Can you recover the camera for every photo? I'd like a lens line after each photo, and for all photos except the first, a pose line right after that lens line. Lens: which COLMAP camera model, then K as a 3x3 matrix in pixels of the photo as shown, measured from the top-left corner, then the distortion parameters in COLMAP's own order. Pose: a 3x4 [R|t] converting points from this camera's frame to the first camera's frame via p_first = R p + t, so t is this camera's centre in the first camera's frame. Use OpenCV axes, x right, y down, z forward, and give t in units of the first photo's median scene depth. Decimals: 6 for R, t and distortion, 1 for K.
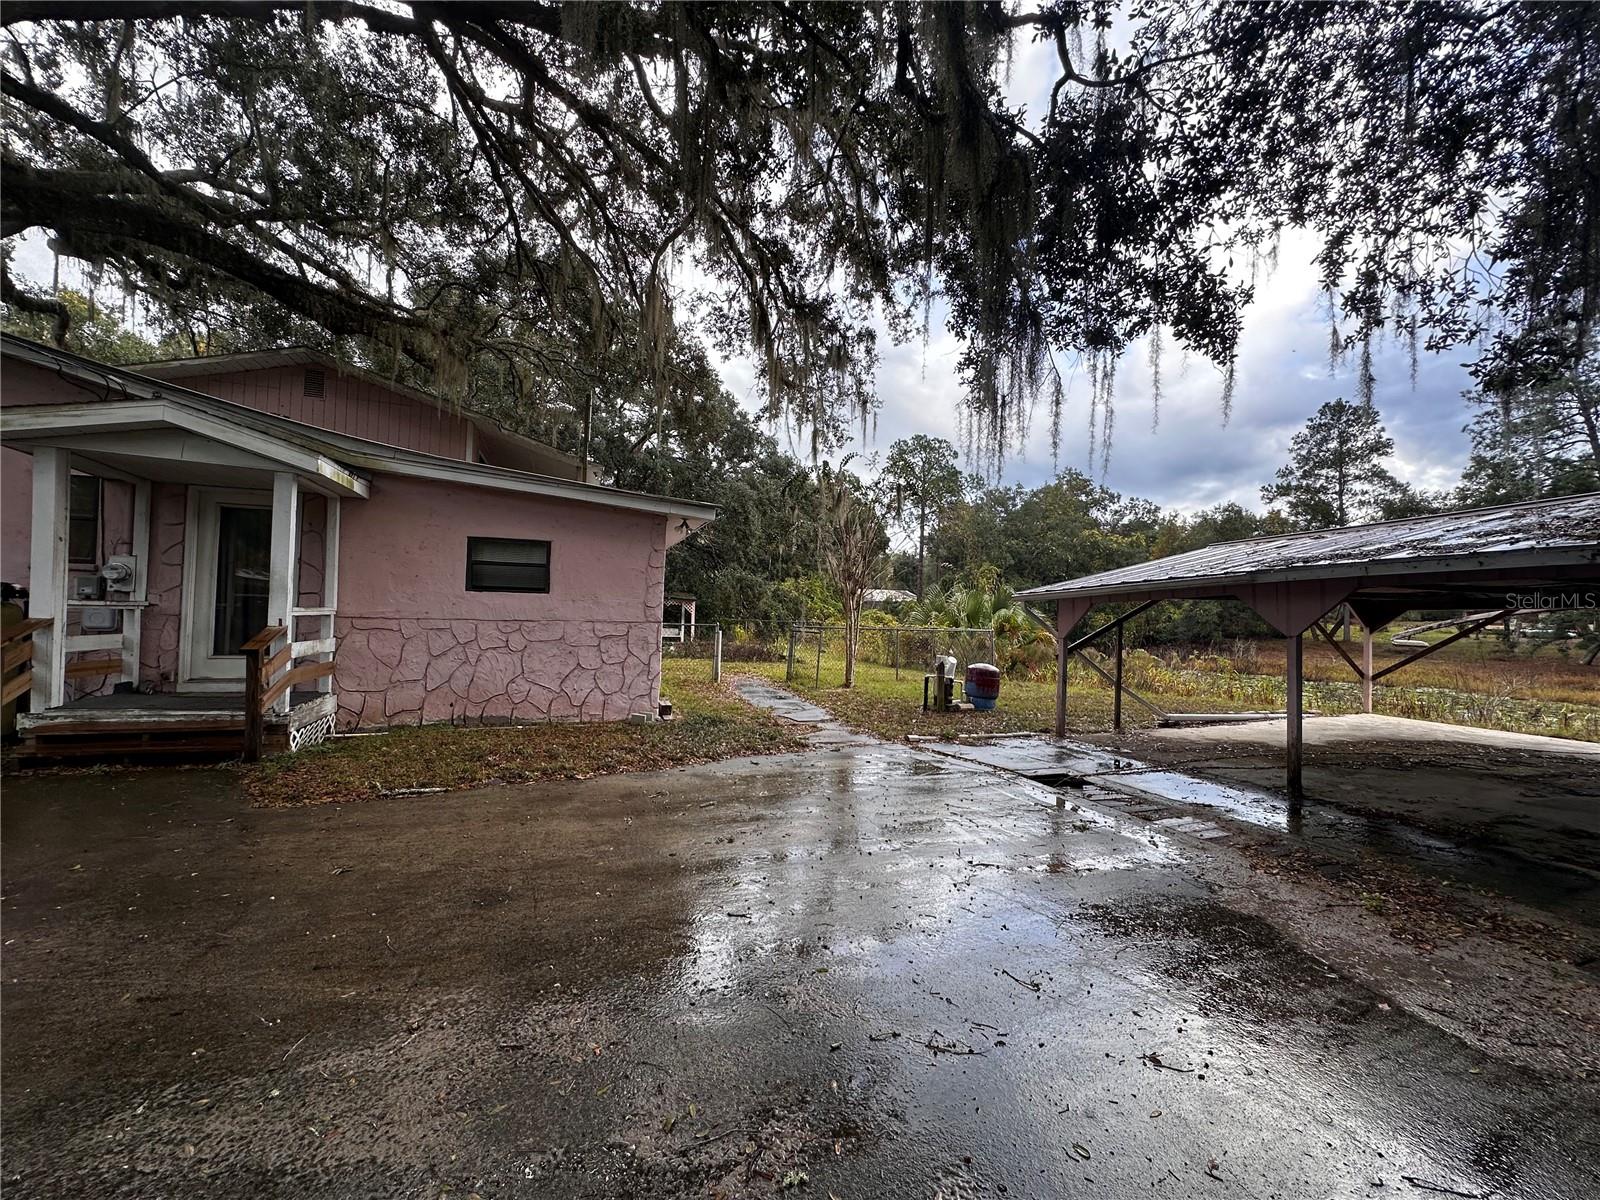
lens RADIAL K [[640.9, 0, 800.1], [0, 640.9, 600.4], [0, 0, 1]] dist [-0.012814, -0.000143]
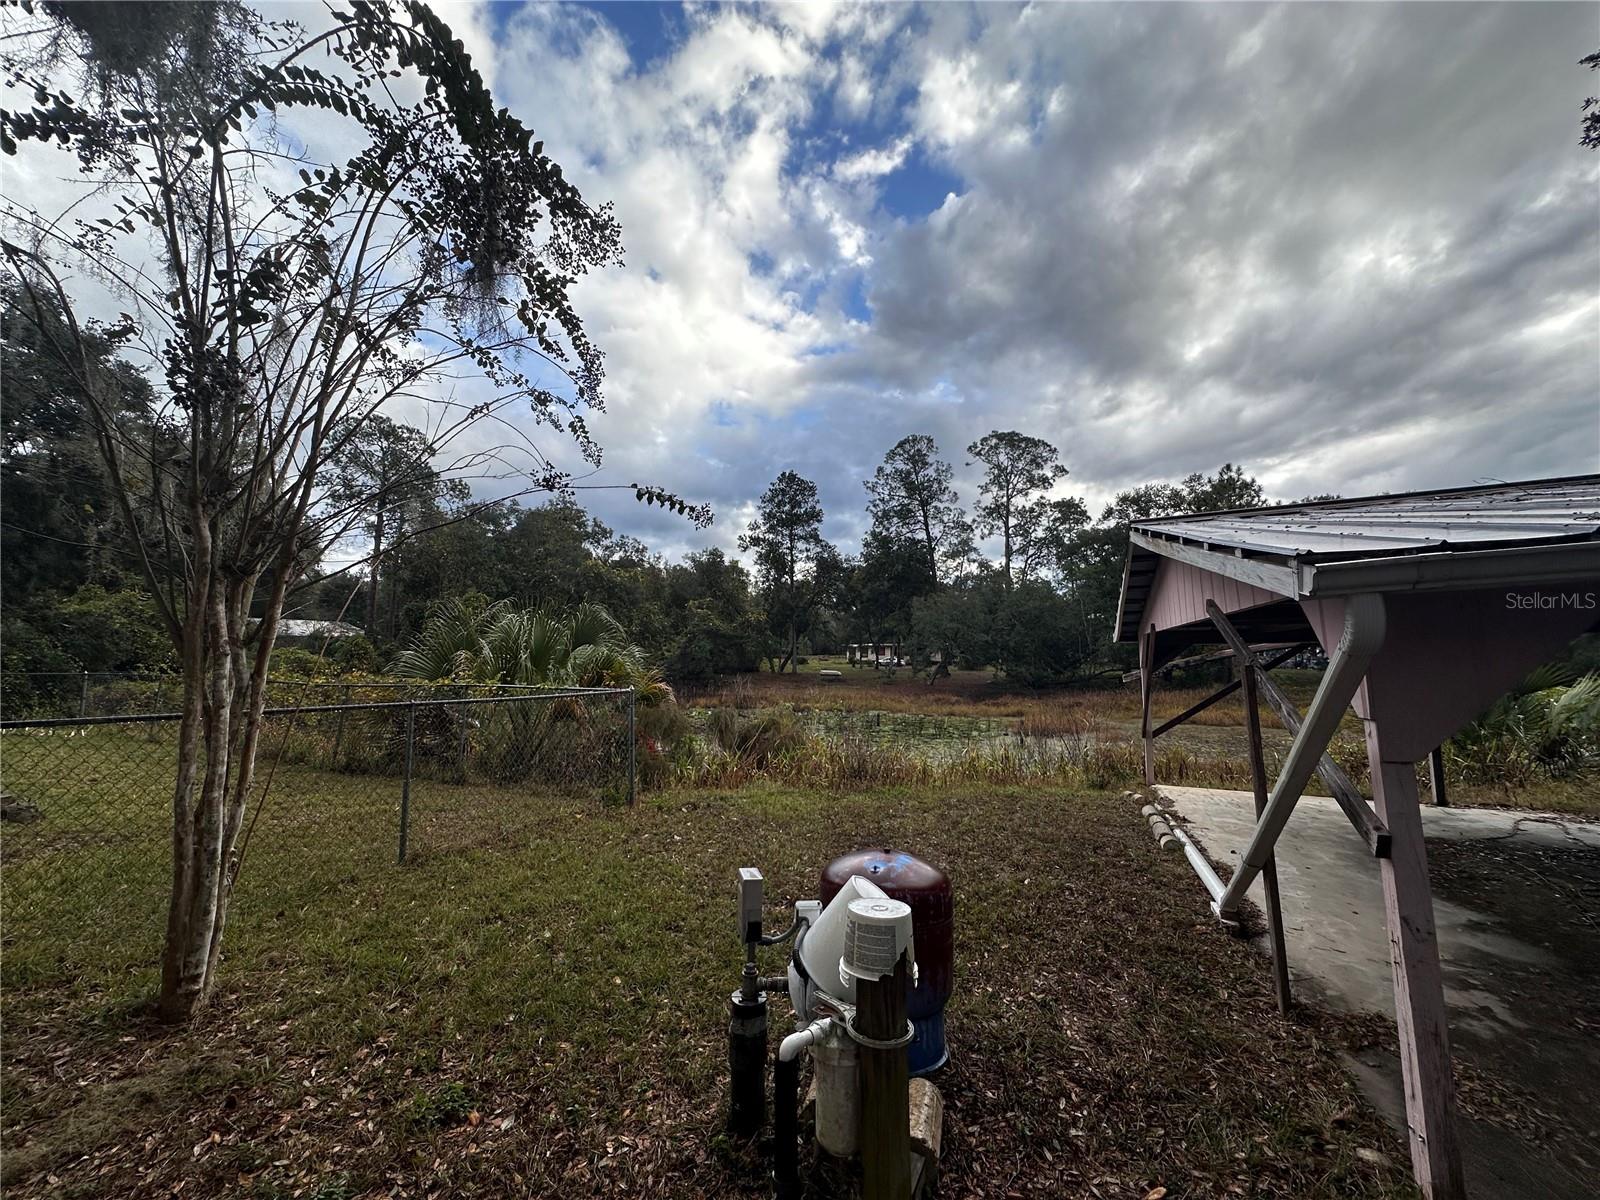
lens RADIAL K [[640.9, 0, 803.3], [0, 640.9, 595.6], [0, 0, 1]] dist [-0.012814, -0.000143]
pose [[0.698852, 0.054252, 0.713206, 0.012924], [-0.005138, 0.997474, -0.070841, 0.003439], [-0.715248, 0.045843, 0.697366, 0.141502]]
